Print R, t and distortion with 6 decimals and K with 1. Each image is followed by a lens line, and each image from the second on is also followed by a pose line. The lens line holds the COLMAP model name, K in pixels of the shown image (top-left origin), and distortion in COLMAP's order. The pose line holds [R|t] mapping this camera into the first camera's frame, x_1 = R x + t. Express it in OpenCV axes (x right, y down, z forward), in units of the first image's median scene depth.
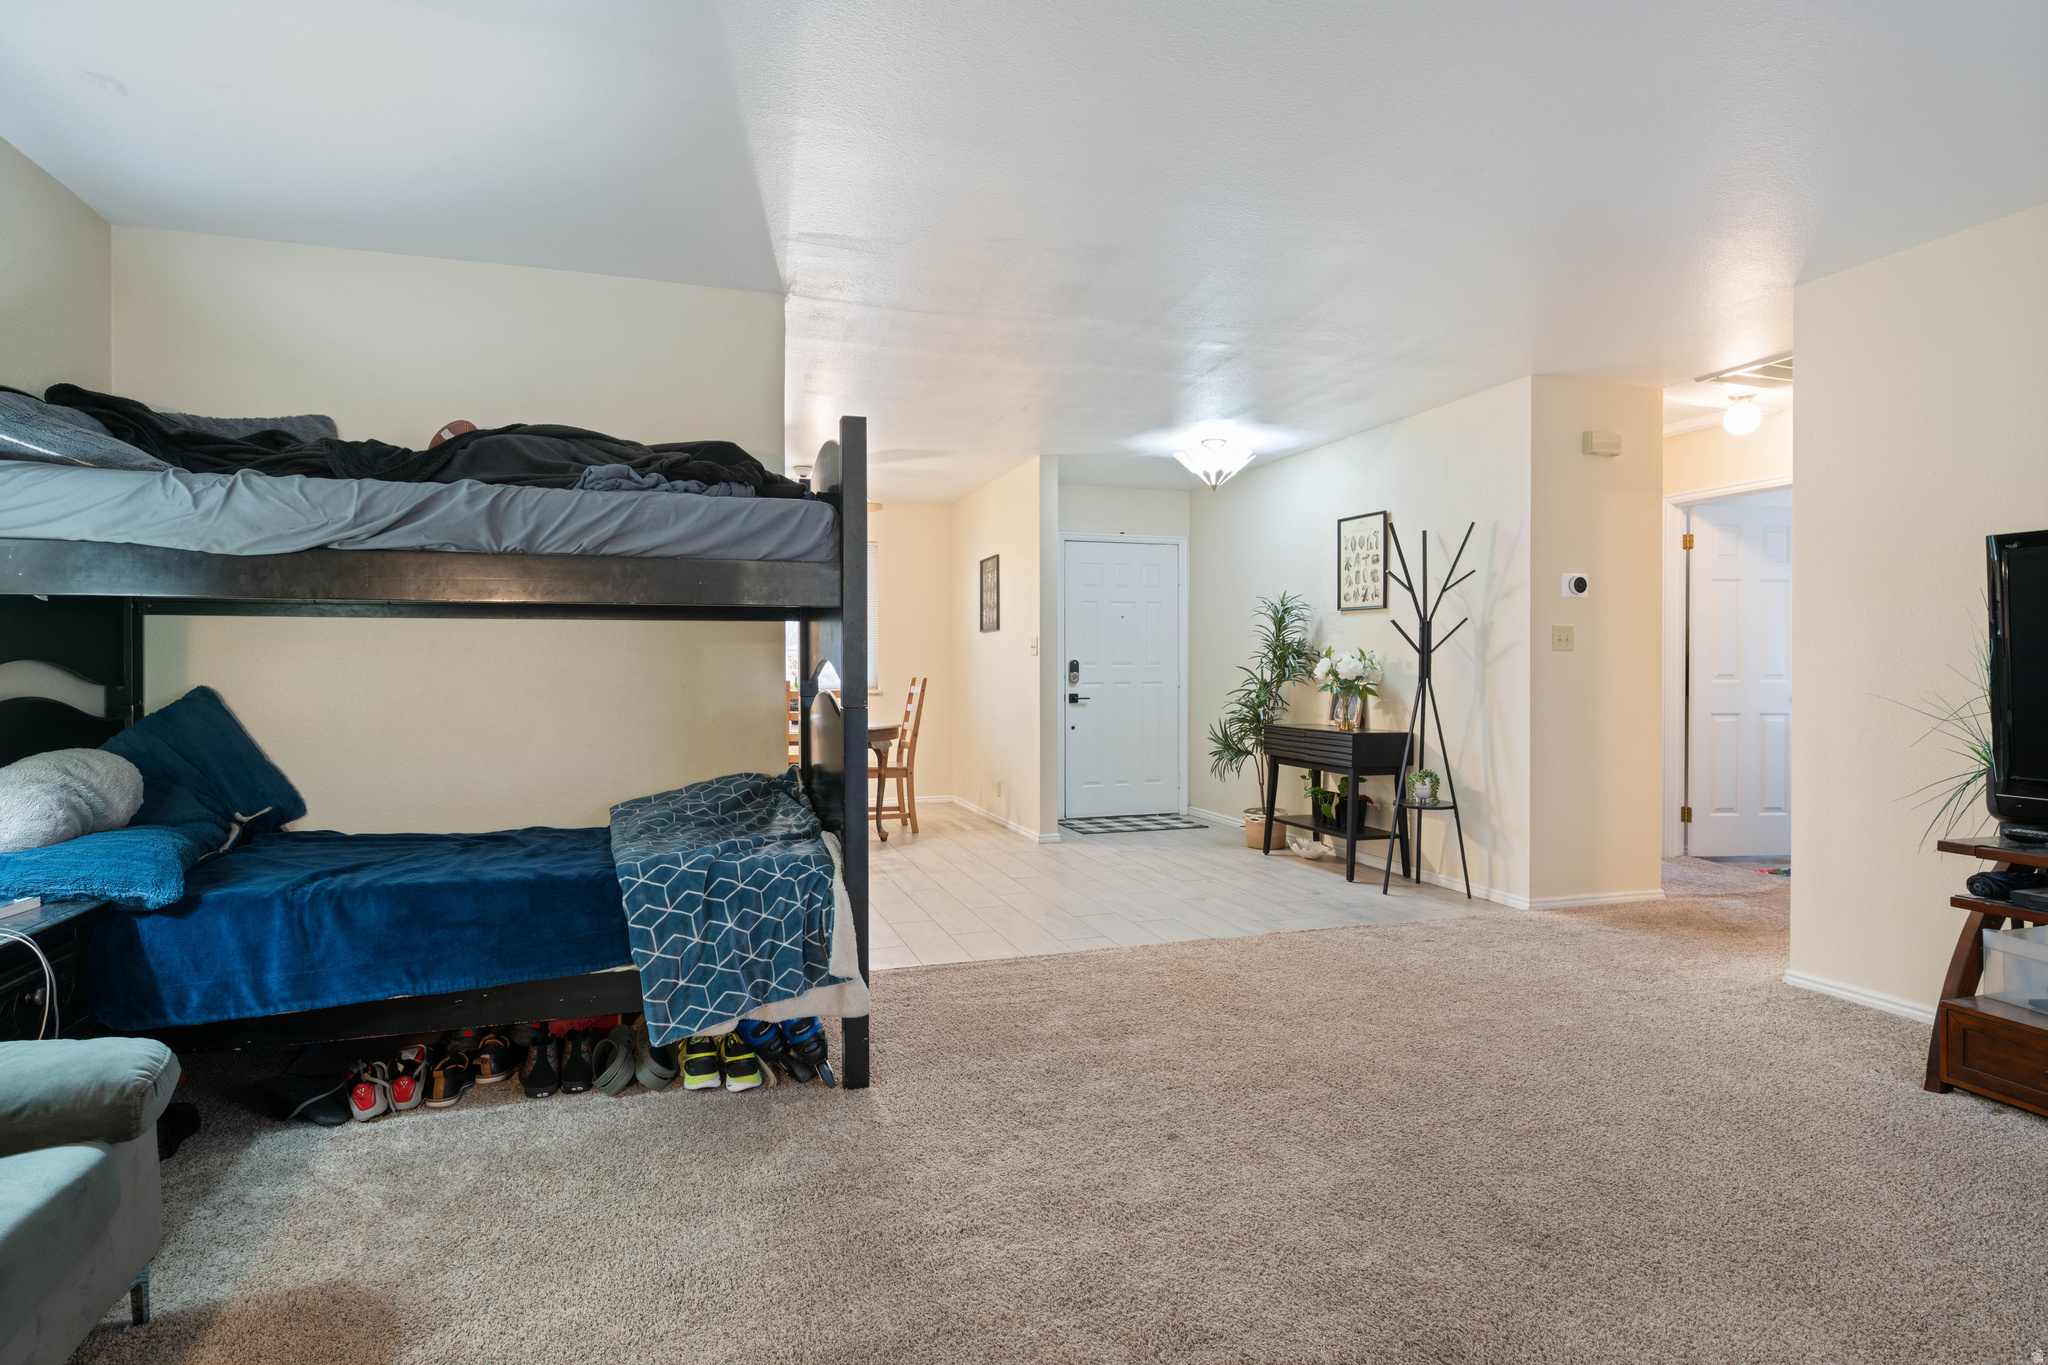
lens RADIAL K [[1079.1, 0, 1025.1], [0, 1079.1, 660.7], [0, 0, 1]] dist [-0.003021, -0.000251]
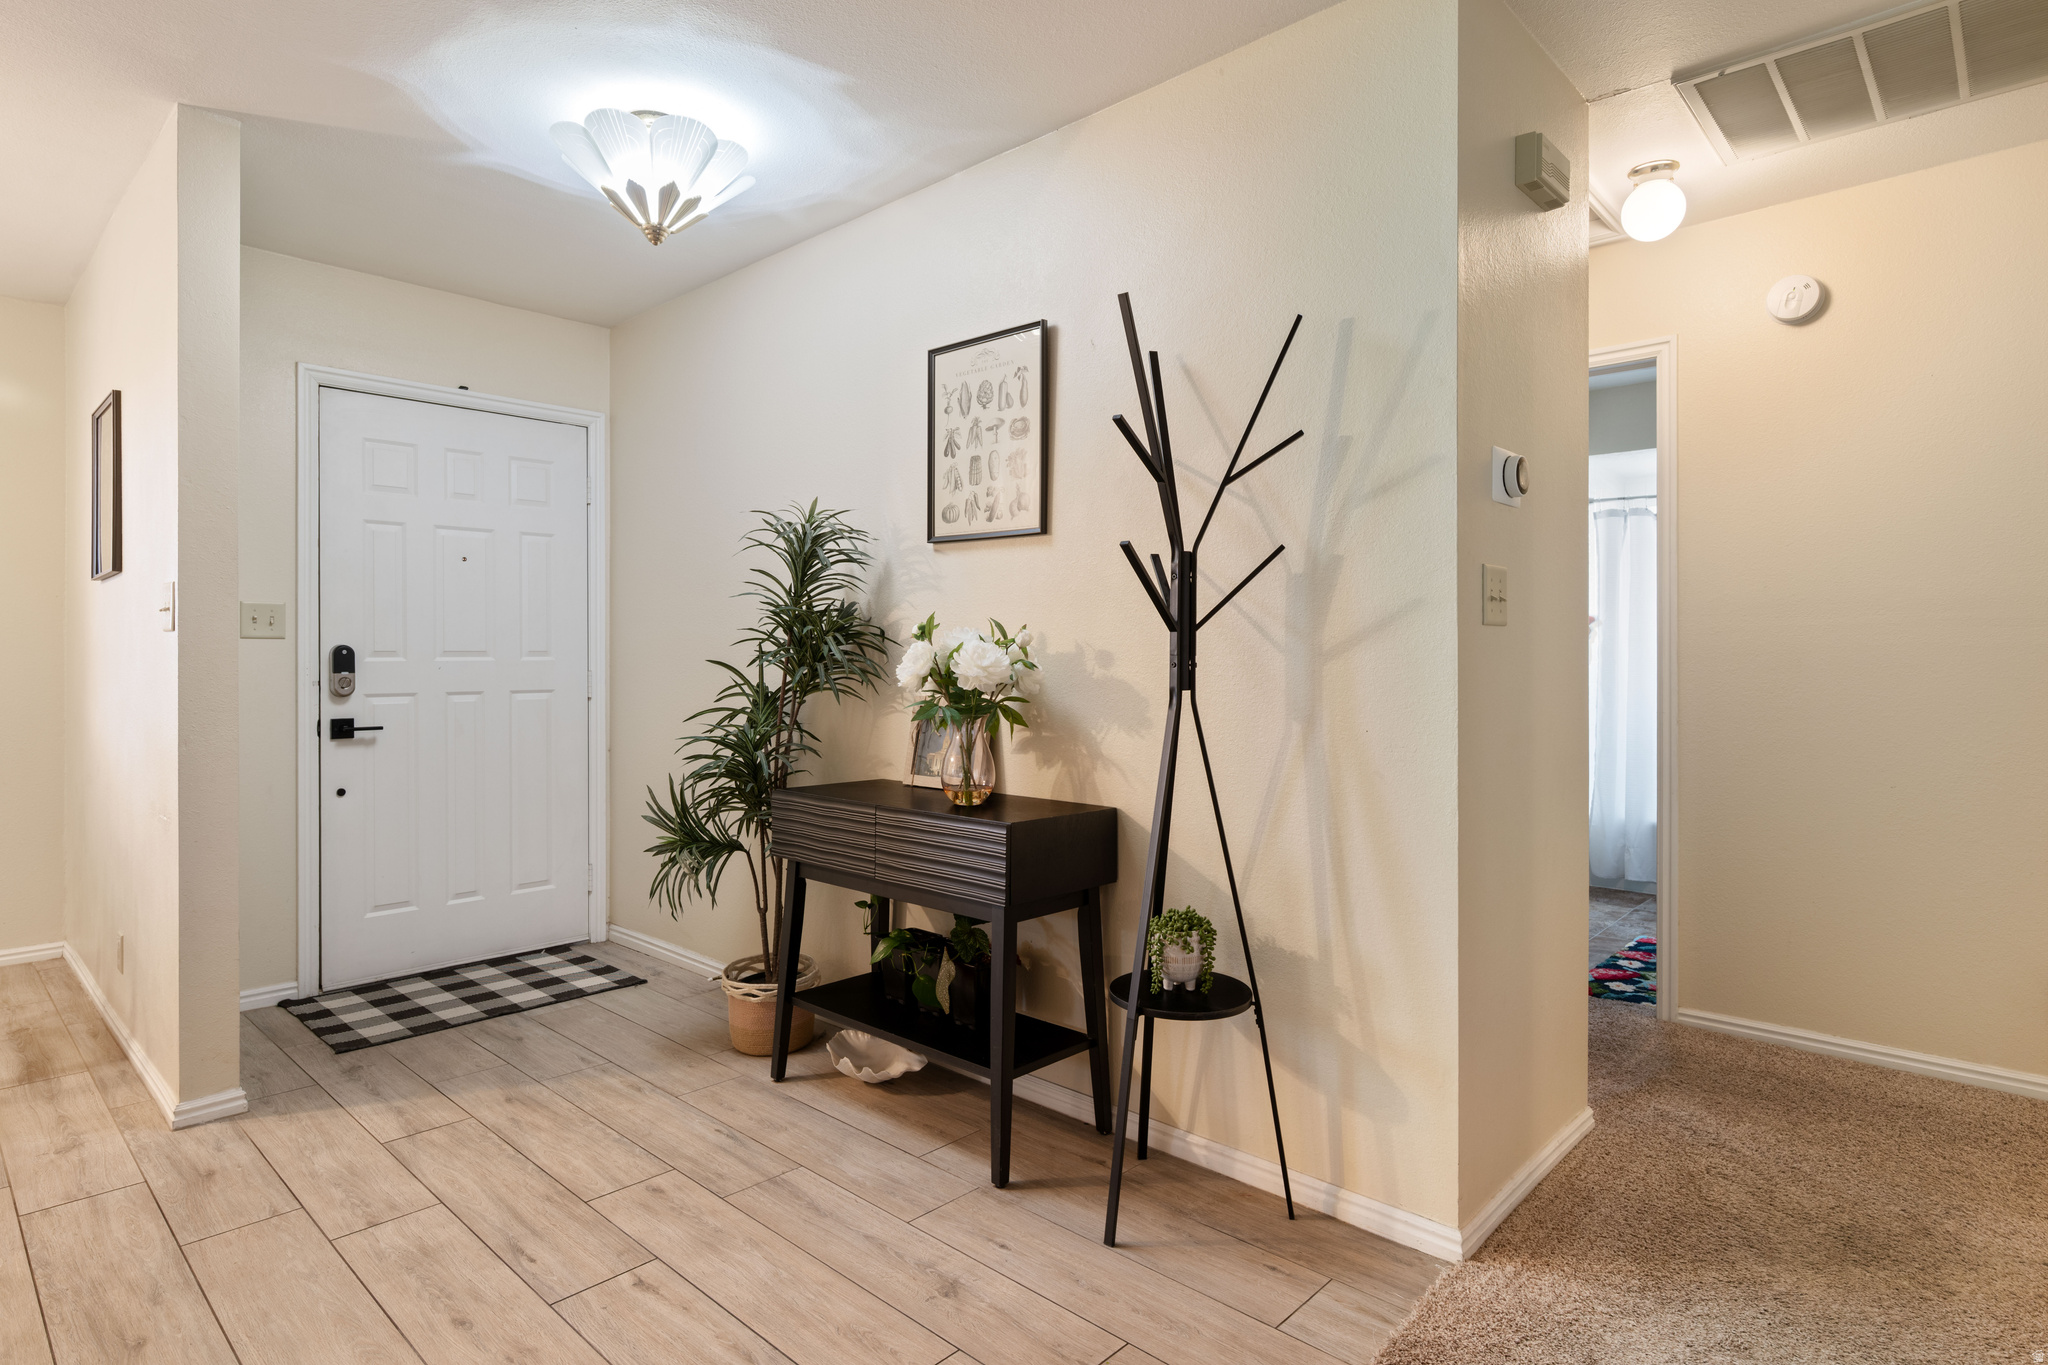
lens RADIAL K [[1079.1, 0, 1025.1], [0, 1079.1, 660.7], [0, 0, 1]] dist [-0.003021, -0.000251]
pose [[0.877745, -0.001078, 0.479127, 0.100587], [-0.002564, 0.999973, 0.006948, 0.002048], [-0.479122, -0.007327, 0.877718, 0.564914]]
